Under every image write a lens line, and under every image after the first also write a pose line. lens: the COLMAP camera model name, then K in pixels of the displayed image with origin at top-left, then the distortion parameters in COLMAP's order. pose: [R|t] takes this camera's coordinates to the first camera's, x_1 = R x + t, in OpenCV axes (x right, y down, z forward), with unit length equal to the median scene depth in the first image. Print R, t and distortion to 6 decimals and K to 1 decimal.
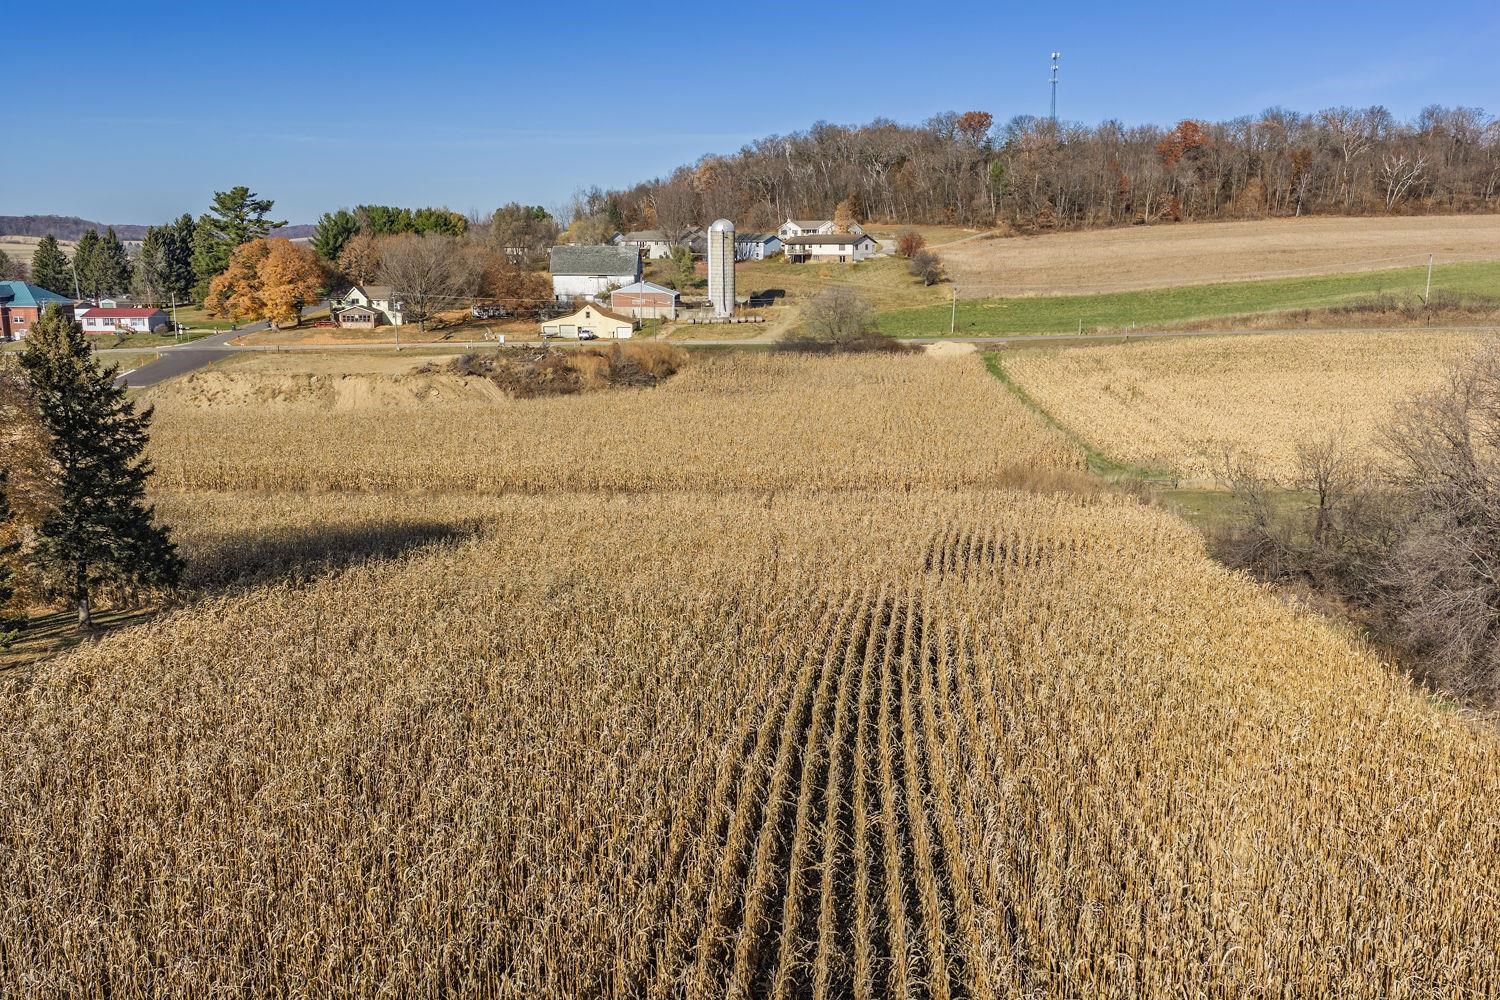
lens RADIAL K [[1233.1, 0, 742.0], [0, 1233.1, 498.0], [0, 0, 1]] dist [0.022905, -0.028185]
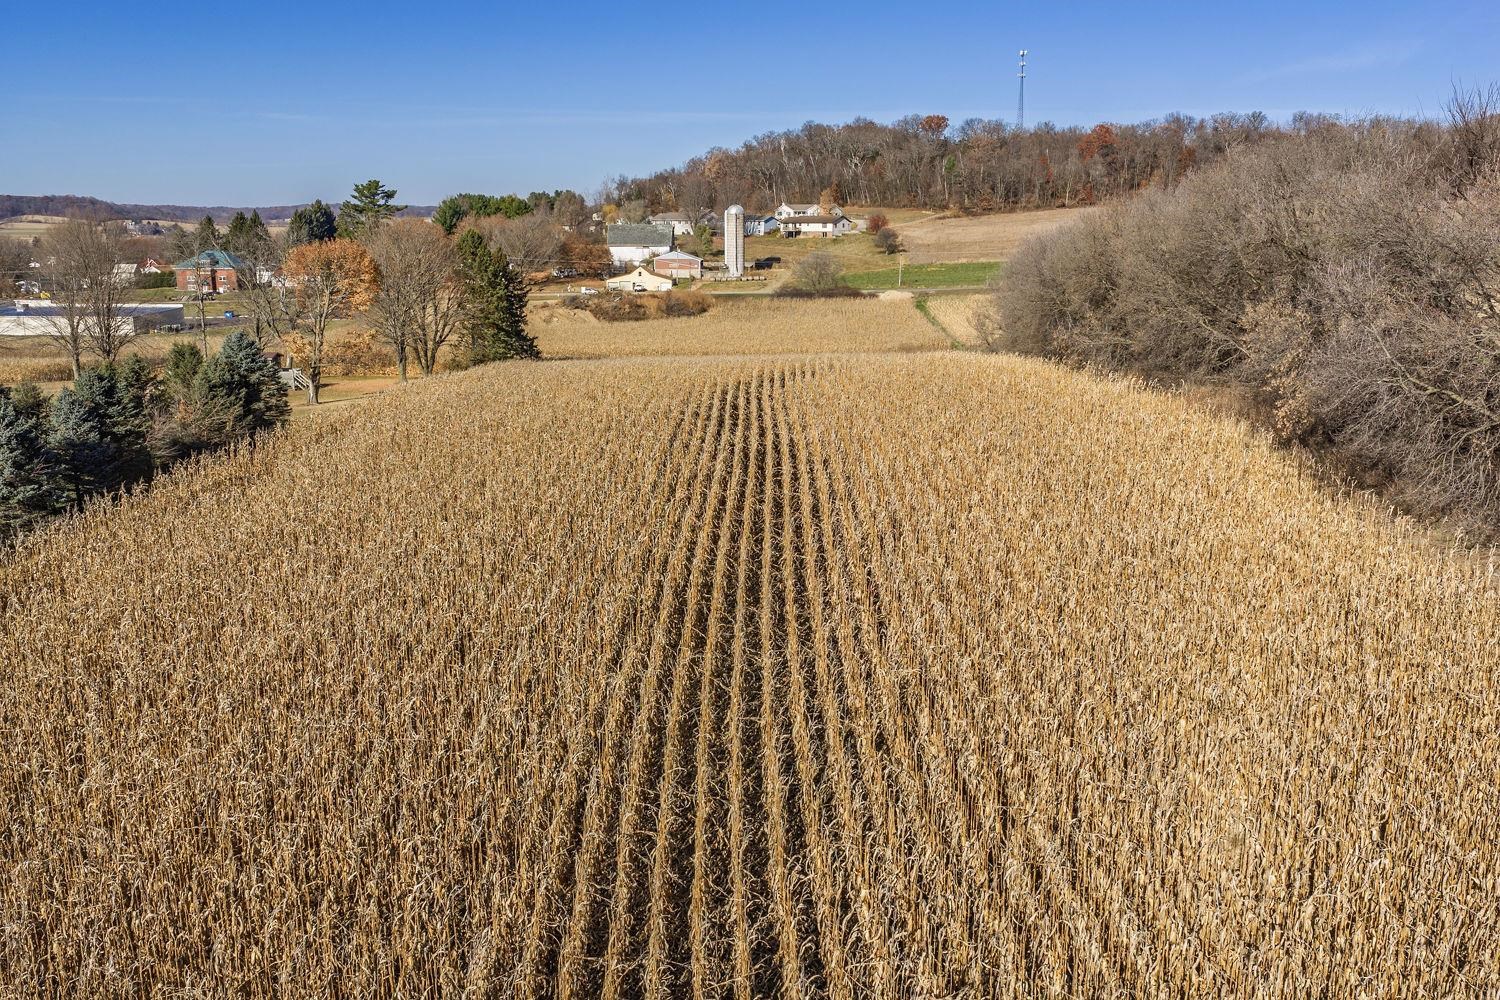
lens RADIAL K [[1233.1, 0, 742.0], [0, 1233.1, 498.0], [0, 0, 1]] dist [0.022905, -0.028185]
pose [[0.999989, -0.000900, 0.004600, -0.012736], [0.000826, 0.999871, 0.016024, 0.065856], [-0.004614, -0.016020, 0.999861, -0.318723]]
